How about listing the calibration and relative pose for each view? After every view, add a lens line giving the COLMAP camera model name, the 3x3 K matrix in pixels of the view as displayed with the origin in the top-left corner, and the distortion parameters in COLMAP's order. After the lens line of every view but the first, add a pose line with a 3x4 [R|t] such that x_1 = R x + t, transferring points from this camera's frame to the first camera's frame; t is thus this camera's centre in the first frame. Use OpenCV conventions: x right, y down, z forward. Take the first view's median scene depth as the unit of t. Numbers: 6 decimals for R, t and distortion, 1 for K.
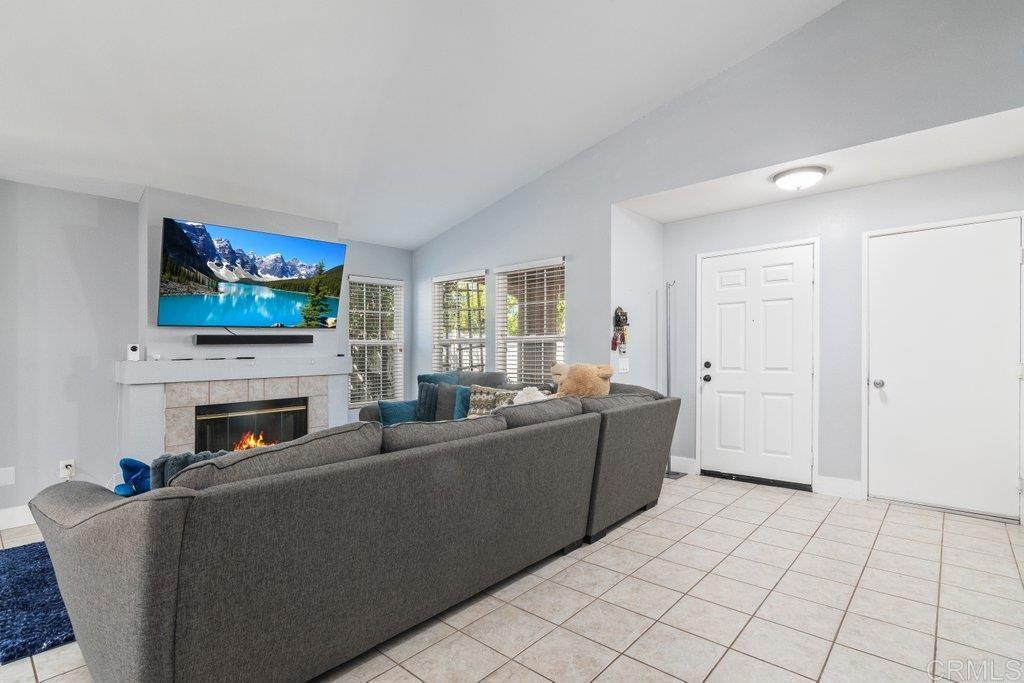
lens RADIAL K [[489.7, 0, 517.3], [0, 489.7, 344.6], [0, 0, 1]] dist [-0.003625, 0.001165]
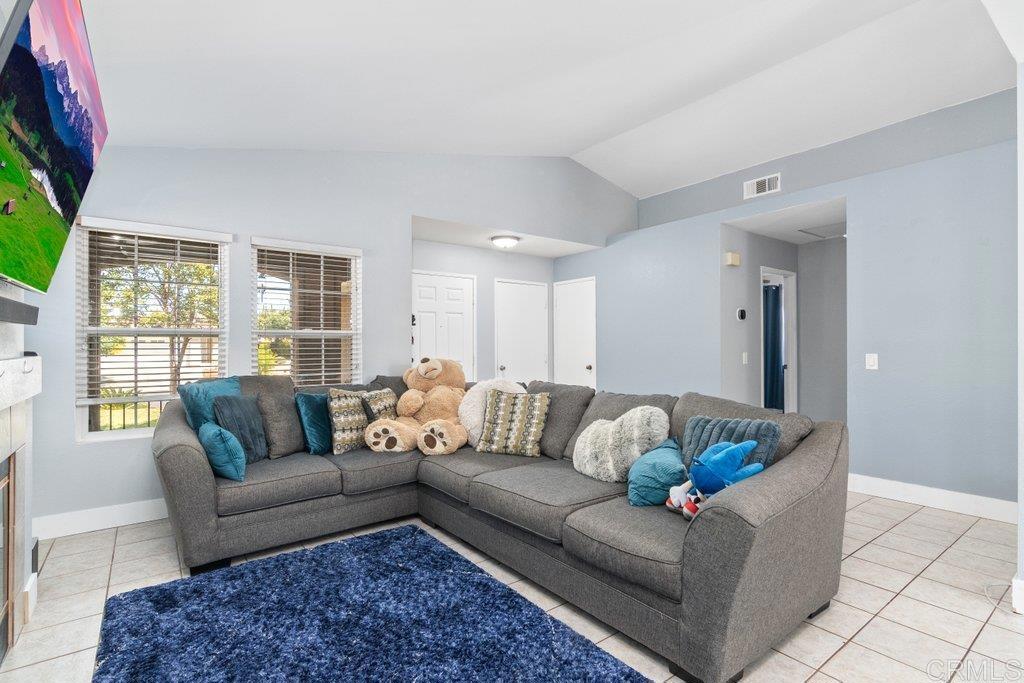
lens RADIAL K [[489.7, 0, 518.0], [0, 489.7, 344.2], [0, 0, 1]] dist [-0.003625, 0.001165]
pose [[0.191979, 0.015321, 0.981279, -0.817628], [-0.009583, 0.999860, -0.013737, 0.016246], [-0.981352, -0.006767, 0.192099, 0.533815]]
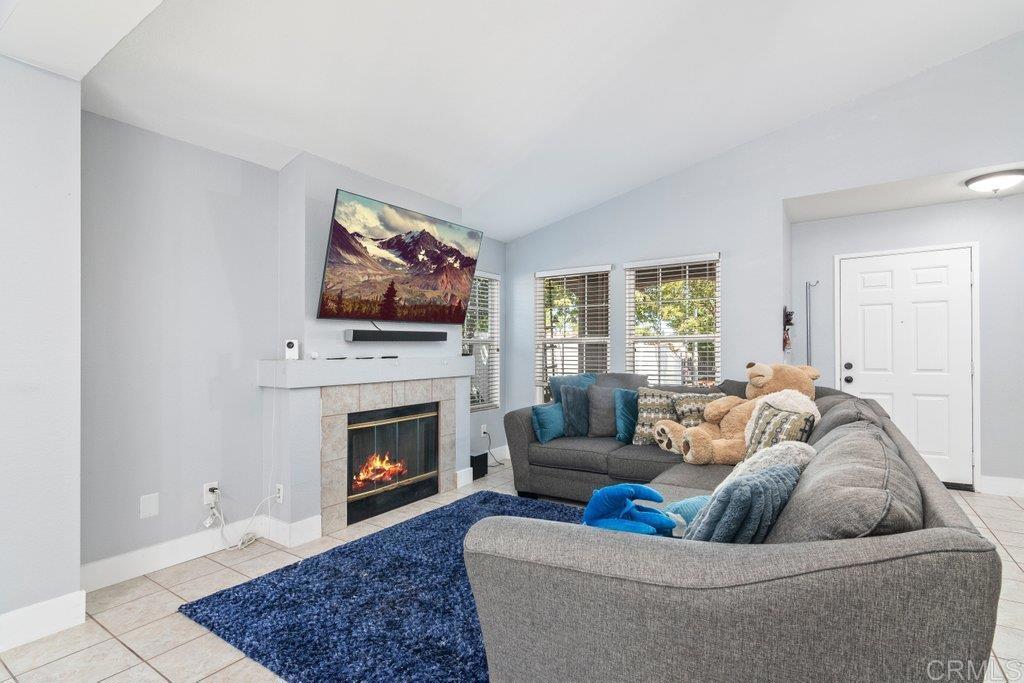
lens RADIAL K [[489.7, 0, 514.0], [0, 489.7, 341.5], [0, 0, 1]] dist [-0.003625, 0.001165]
pose [[0.991409, 0.008267, 0.130538, -0.444143], [-0.006775, 0.999907, -0.011866, 0.008110], [-0.130624, 0.010879, 0.991372, 0.109106]]
